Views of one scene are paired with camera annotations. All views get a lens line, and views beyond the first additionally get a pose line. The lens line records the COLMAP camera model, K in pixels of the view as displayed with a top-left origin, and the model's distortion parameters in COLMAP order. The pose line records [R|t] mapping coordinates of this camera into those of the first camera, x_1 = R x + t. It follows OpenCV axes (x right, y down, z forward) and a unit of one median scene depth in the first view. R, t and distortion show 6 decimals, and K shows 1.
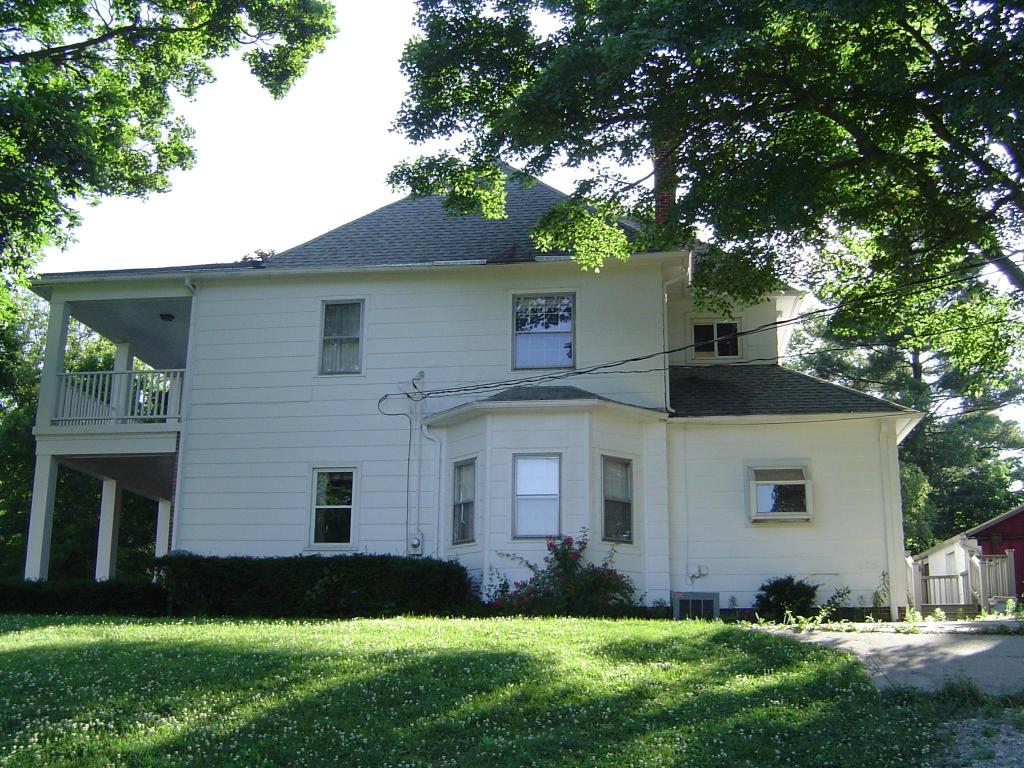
lens RADIAL K [[1170.1, 0, 512.2], [0, 1170.1, 384.6], [0, 0, 1]] dist [-0.134152, 0.000000]
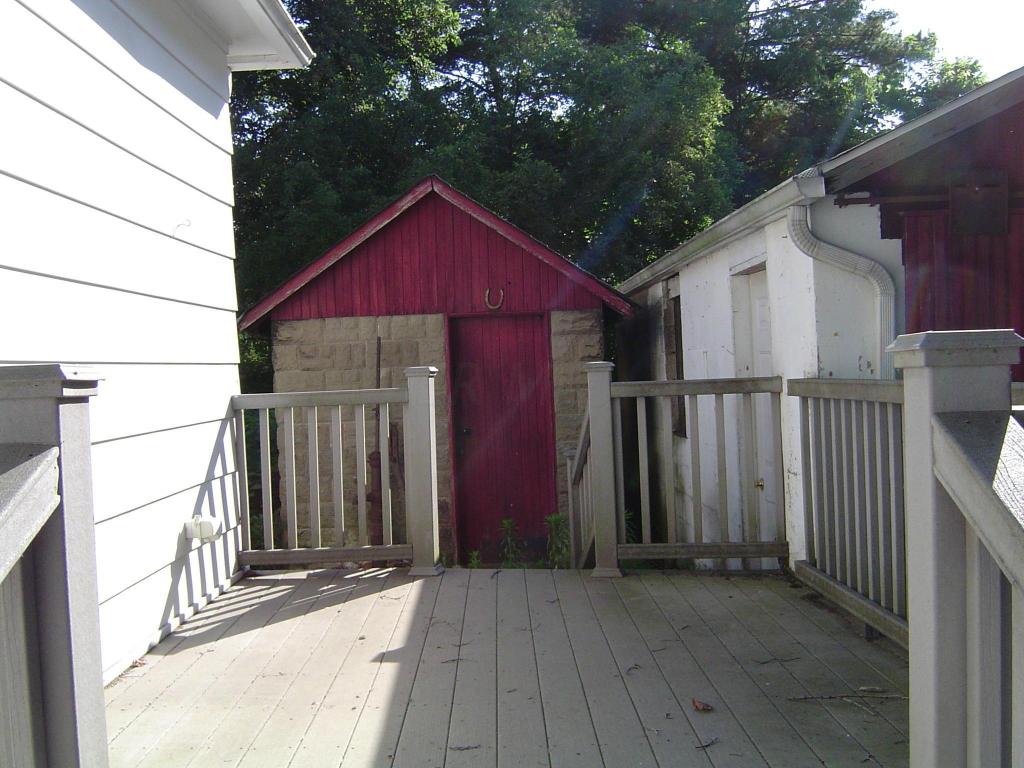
lens RADIAL K [[1170.1, 0, 512.0], [0, 1170.1, 382.5], [0, 0, 1]] dist [-0.134152, 0.000000]
pose [[0.989716, -0.049852, 0.134078, 0.310018], [0.013080, 0.964921, 0.262216, 0.109926], [-0.142447, -0.257766, 0.955649, 0.794987]]
